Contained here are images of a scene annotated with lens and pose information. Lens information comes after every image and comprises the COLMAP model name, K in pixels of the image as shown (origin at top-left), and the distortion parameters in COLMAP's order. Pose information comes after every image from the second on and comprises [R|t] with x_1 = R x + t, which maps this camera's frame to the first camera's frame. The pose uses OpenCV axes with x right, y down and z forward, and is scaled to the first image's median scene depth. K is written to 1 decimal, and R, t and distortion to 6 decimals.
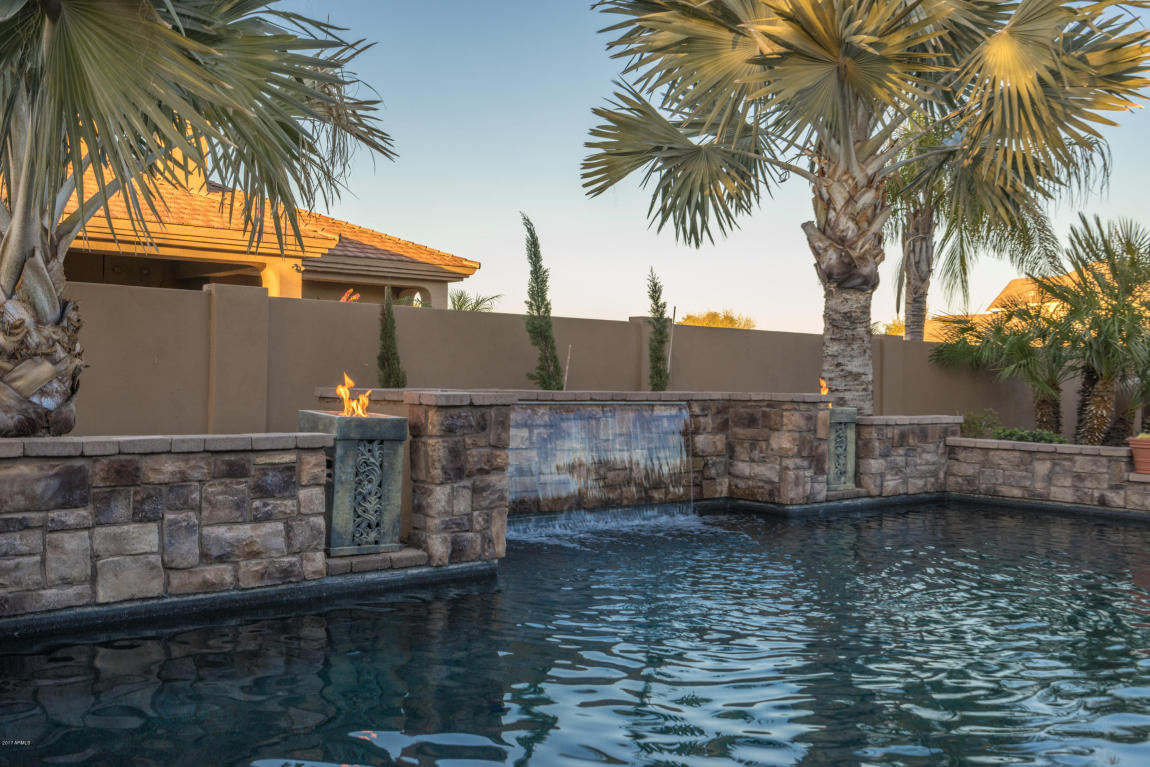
lens RADIAL K [[1139.3, 0, 575.0], [0, 1139.3, 383.5], [0, 0, 1]] dist [0.004223, 0.004899]
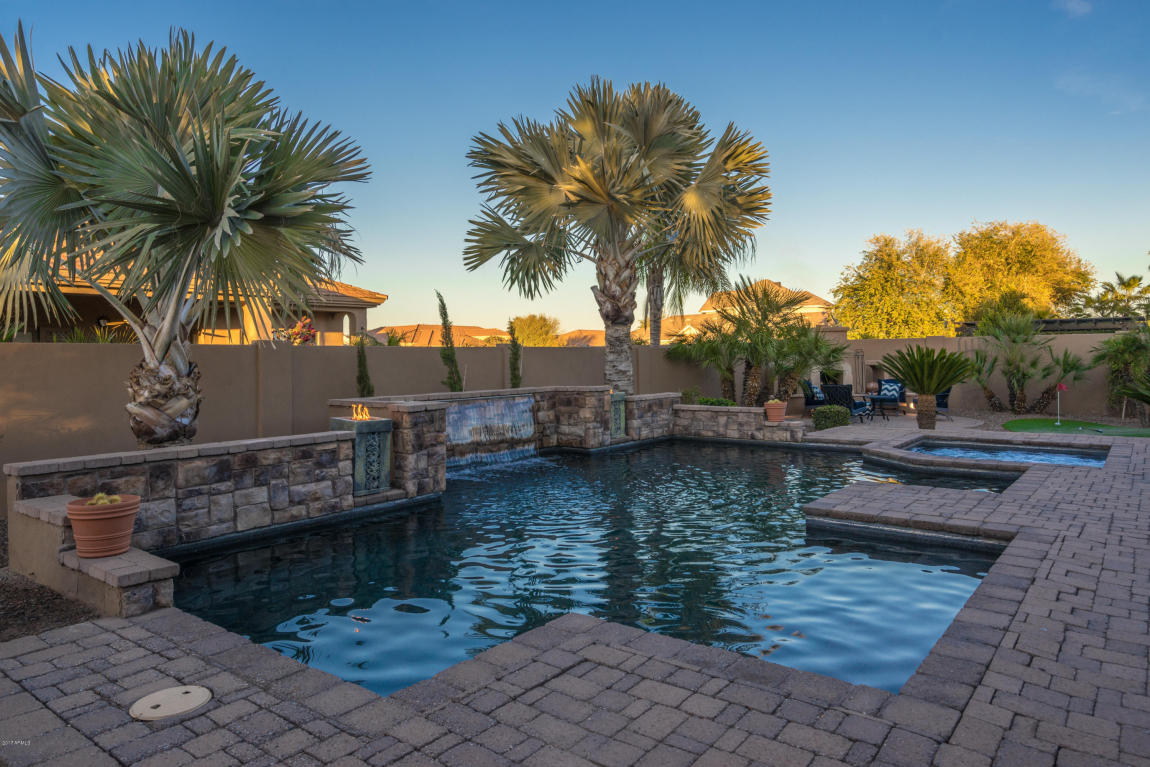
lens RADIAL K [[736.1, 0, 577.9], [0, 736.1, 332.9], [0, 0, 1]] dist [0.004996, 0.000664]
pose [[0.983316, -0.029210, 0.179547, -0.036907], [0.036150, 0.998715, -0.035506, -0.035490], [-0.178280, 0.041404, 0.983108, -0.155030]]
